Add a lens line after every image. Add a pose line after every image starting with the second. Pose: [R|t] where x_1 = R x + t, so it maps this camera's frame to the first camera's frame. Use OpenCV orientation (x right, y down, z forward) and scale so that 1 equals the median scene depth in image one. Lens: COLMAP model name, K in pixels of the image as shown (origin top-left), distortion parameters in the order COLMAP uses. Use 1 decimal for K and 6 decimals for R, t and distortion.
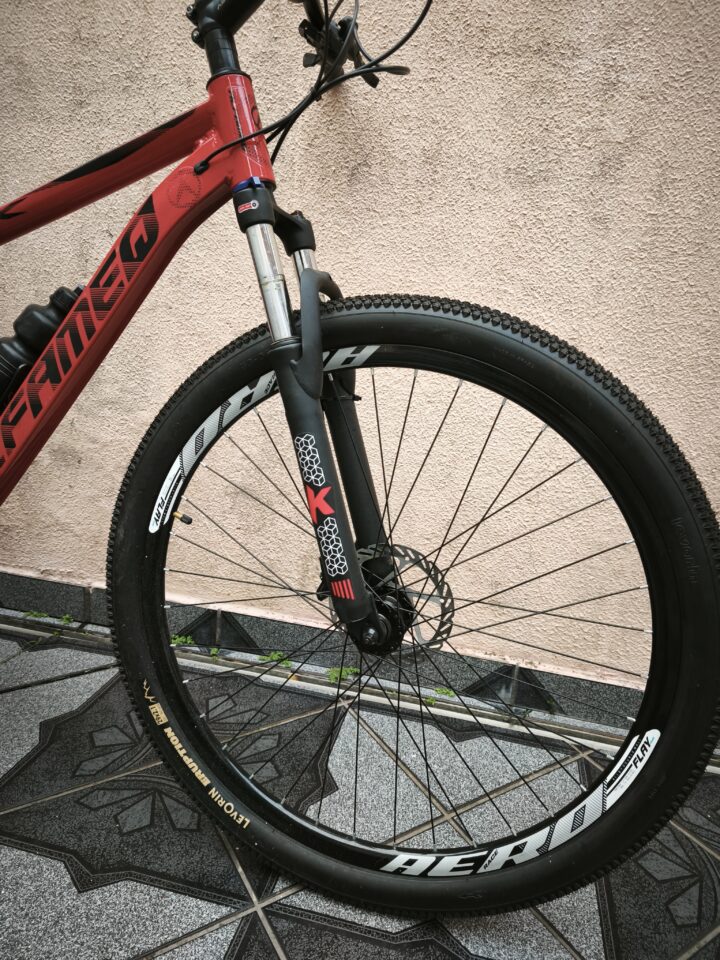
lens RADIAL K [[624.4, 0, 360.1], [0, 624.4, 476.9], [0, 0, 1]] dist [0.058977, -0.042530]
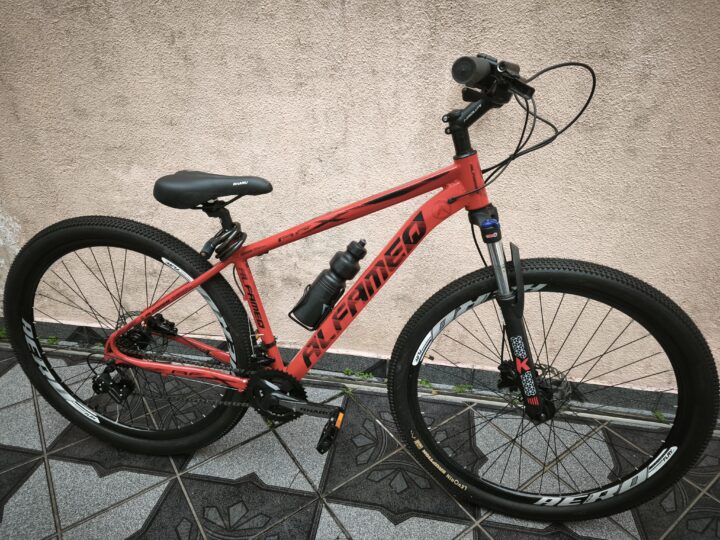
lens RADIAL K [[468.3, 0, 354.9], [0, 468.3, 265.9], [0, 0, 1]] dist [0.058977, -0.042530]
pose [[0.996177, -0.086503, 0.012188, -0.522097], [0.081730, 0.972159, 0.219607, -0.571011], [-0.030846, -0.217771, 0.975512, -0.381175]]
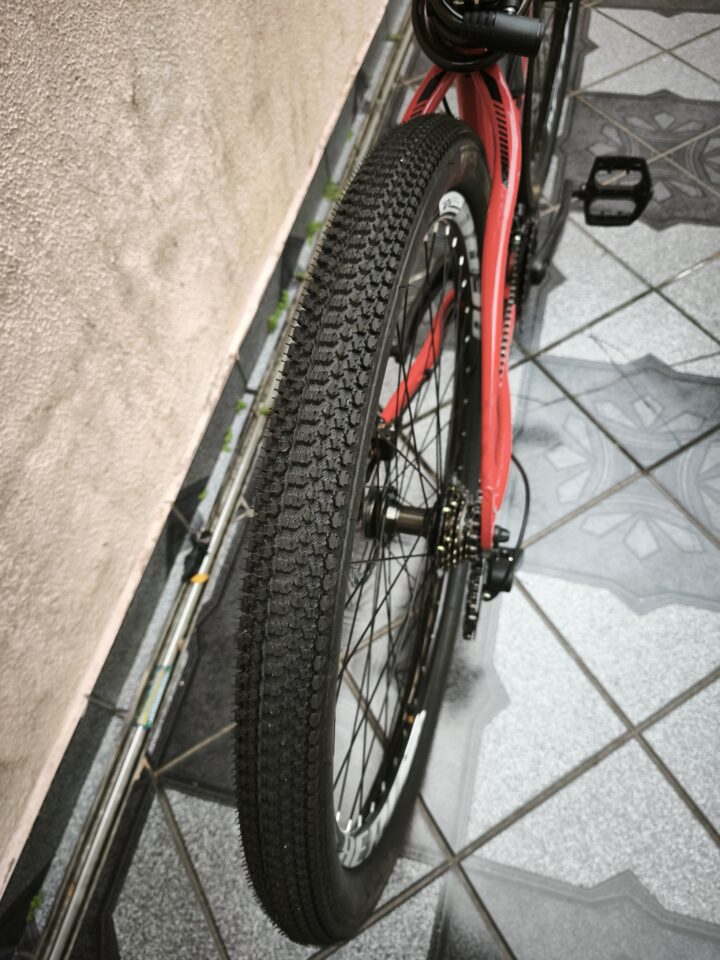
lens RADIAL K [[671.4, 0, 360.0], [0, 671.4, 480.0], [0, 0, 1]] dist [0.037660, -0.047172]
pose [[0.020908, -0.887275, 0.460767, -1.722975], [0.364675, 0.435883, 0.822811, -0.763496], [-0.930900, 0.150827, 0.332680, 0.995286]]
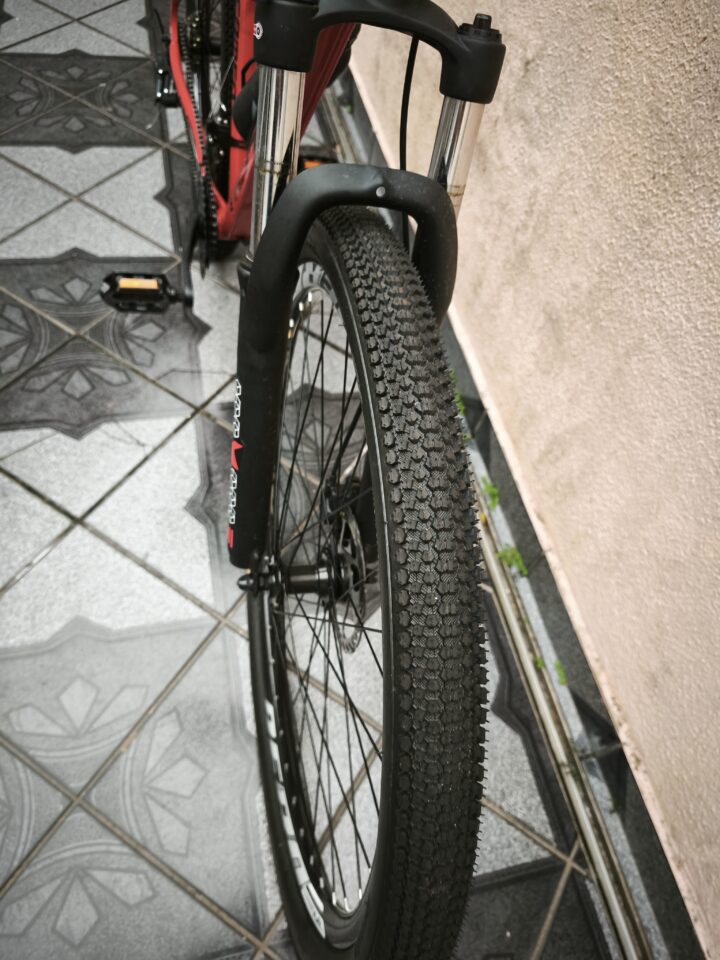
lens RADIAL K [[642.0, 0, 371.7], [0, 642.0, 486.6], [0, 0, 1]] dist [0.063851, -0.072122]
pose [[0.443123, 0.750386, -0.490473, 0.409510], [-0.344074, 0.647581, 0.679892, -0.494222], [0.827801, -0.132517, 0.545146, 0.571116]]
